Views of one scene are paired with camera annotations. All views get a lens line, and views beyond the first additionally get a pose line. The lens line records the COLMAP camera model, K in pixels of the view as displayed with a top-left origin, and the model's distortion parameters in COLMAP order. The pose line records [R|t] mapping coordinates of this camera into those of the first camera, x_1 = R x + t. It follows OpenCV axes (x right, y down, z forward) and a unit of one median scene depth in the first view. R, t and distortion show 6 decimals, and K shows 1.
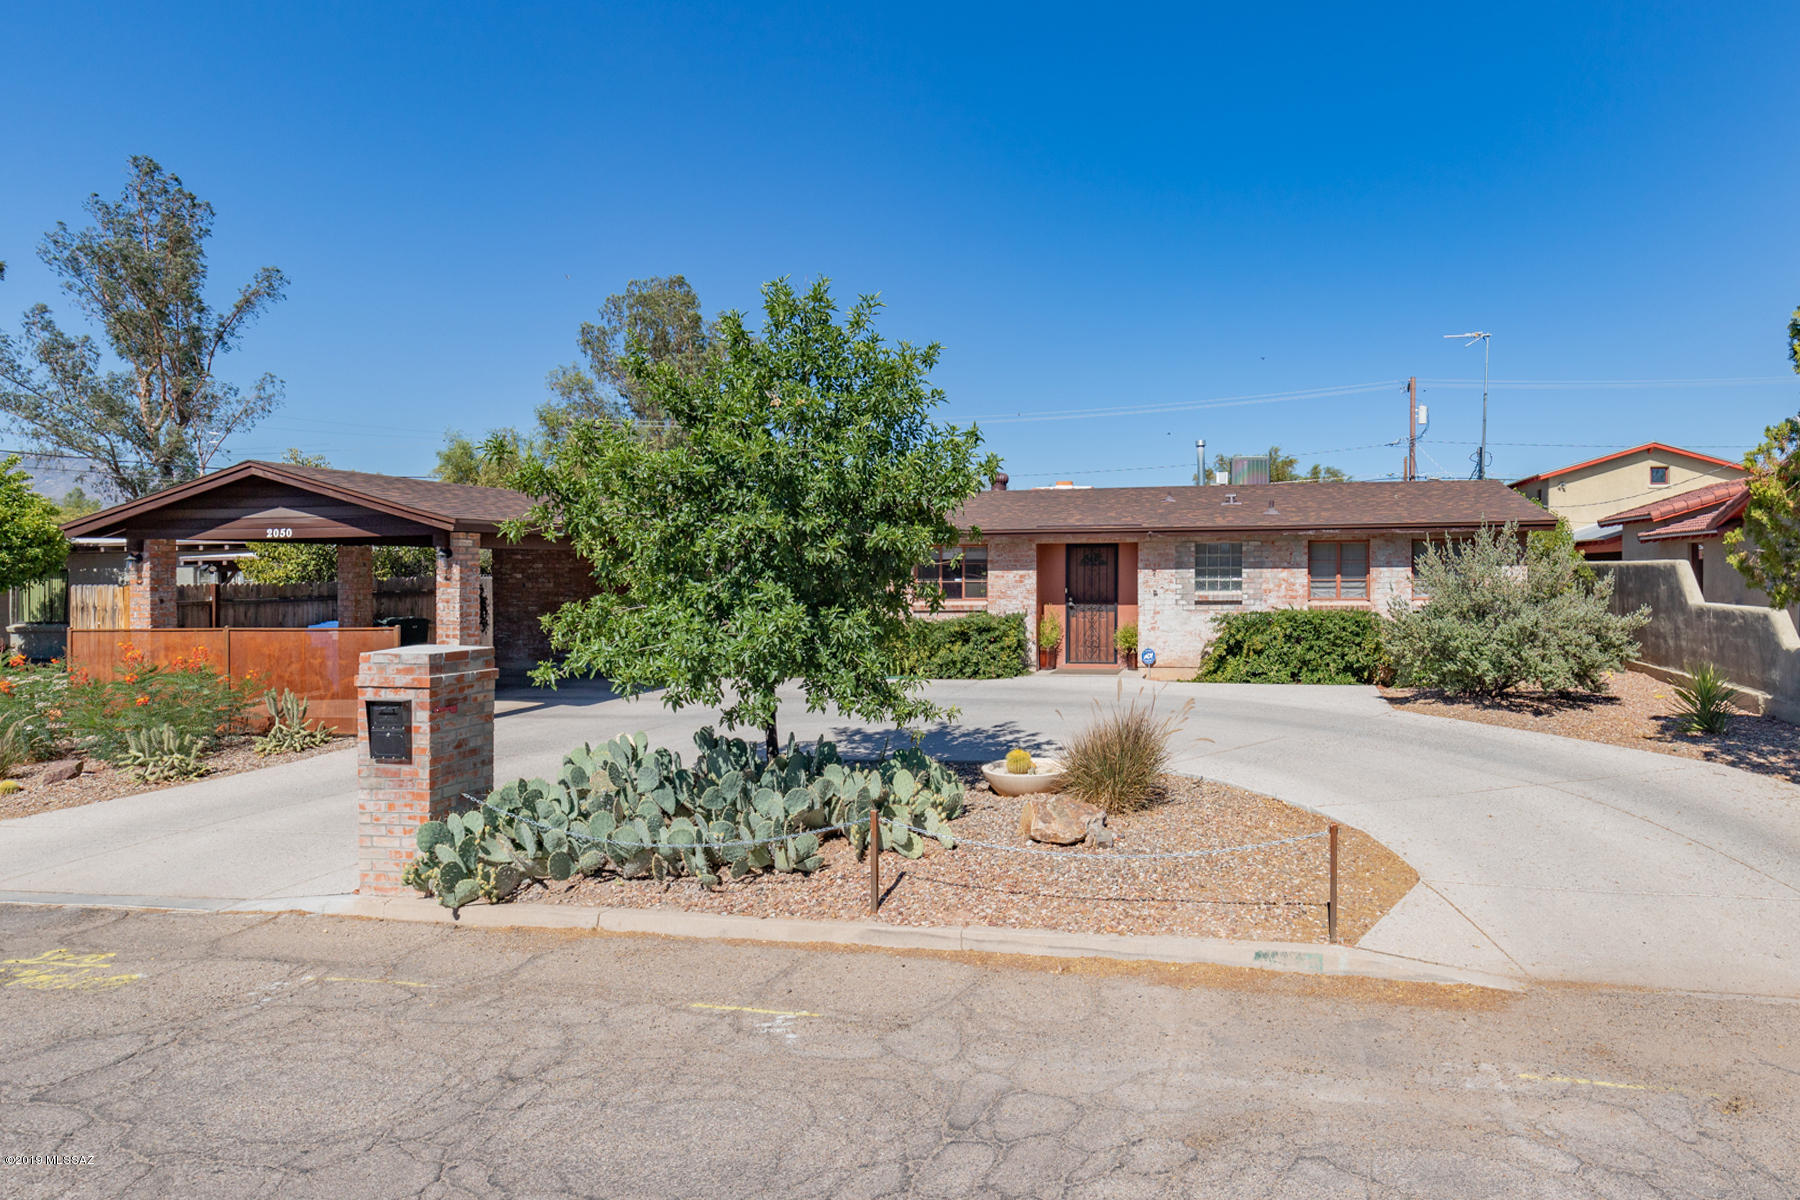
lens RADIAL K [[840.7, 0, 895.3], [0, 840.7, 527.2], [0, 0, 1]] dist [0.000764, -0.000377]
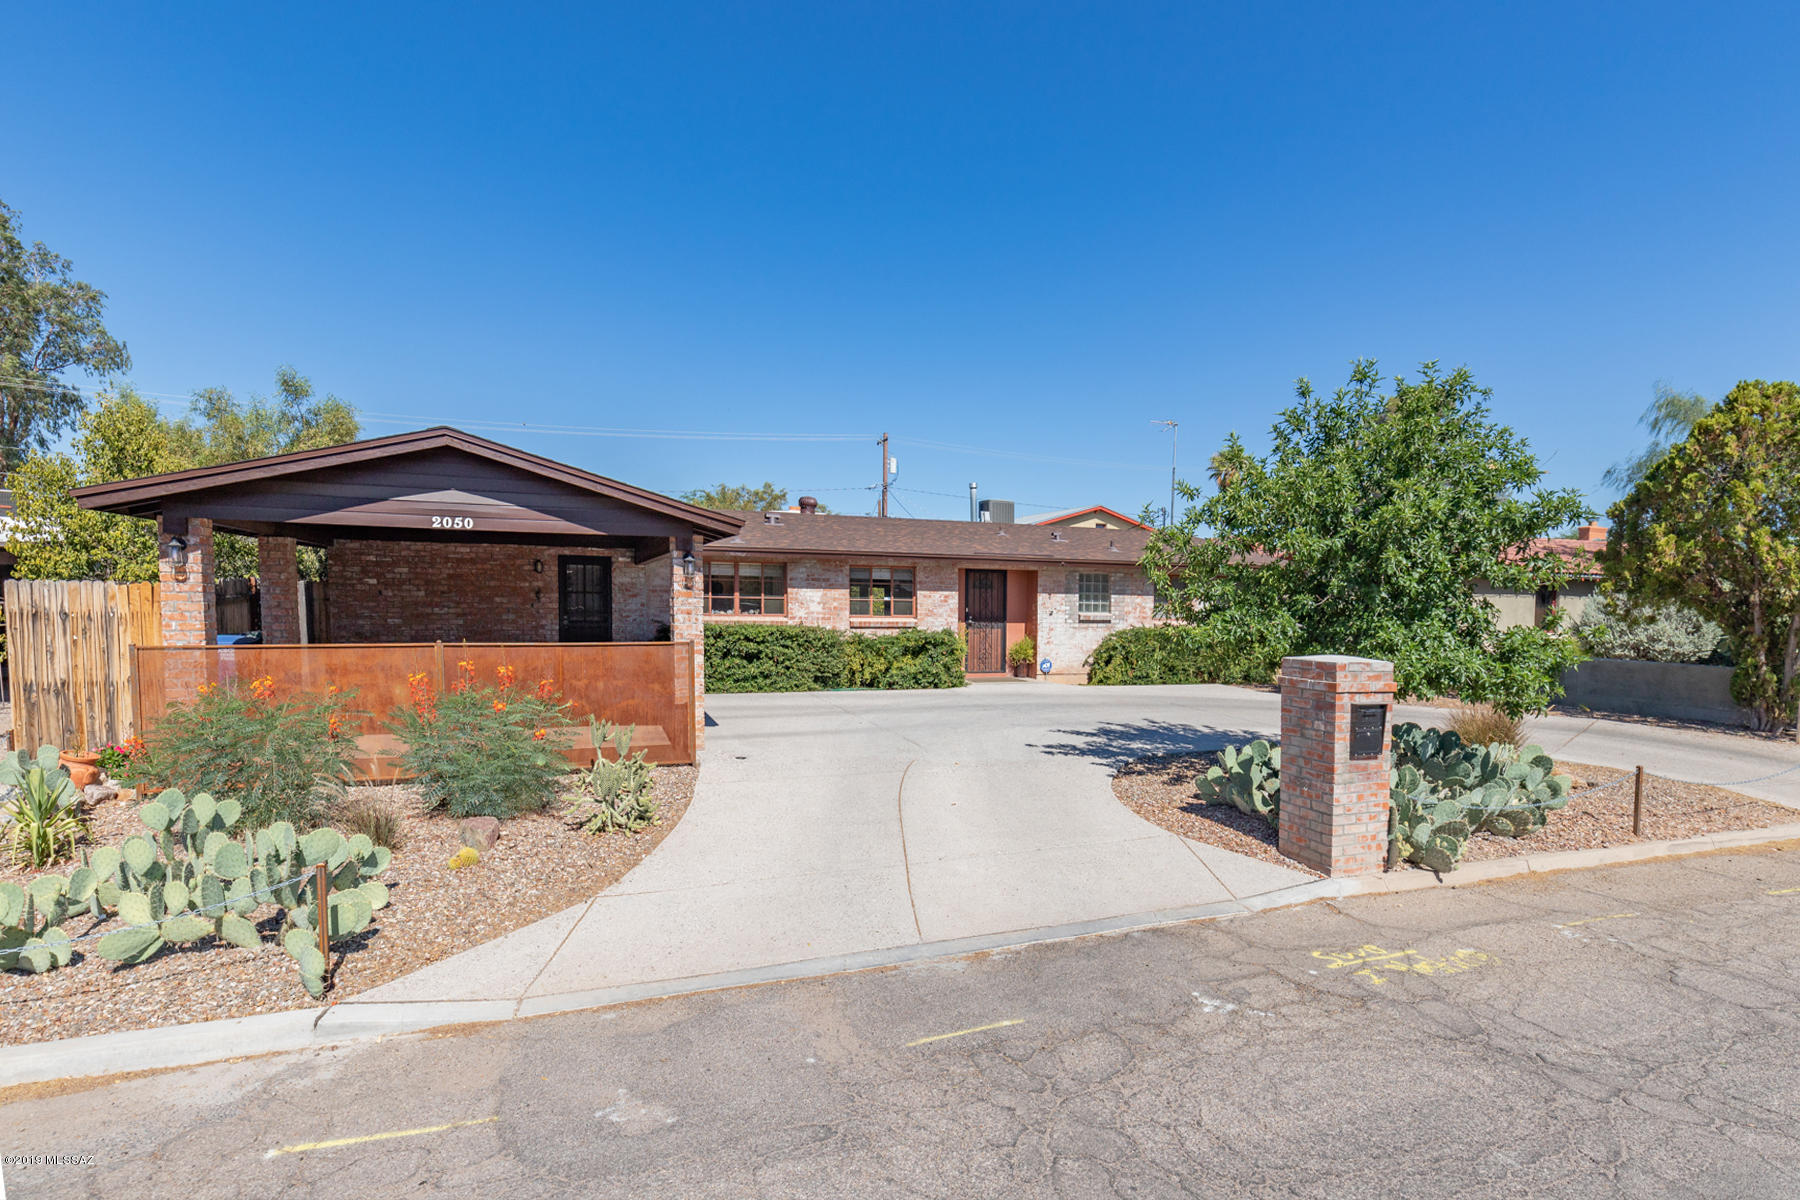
lens RADIAL K [[801.1, 0, 900.0], [0, 801.1, 600.0], [0, 0, 1]] dist [0.001787, -0.000082]
pose [[0.892583, 0.021512, 0.450369, -0.410758], [-0.050496, 0.997347, 0.052440, 0.010966], [-0.448046, -0.069548, 0.891301, 0.084852]]
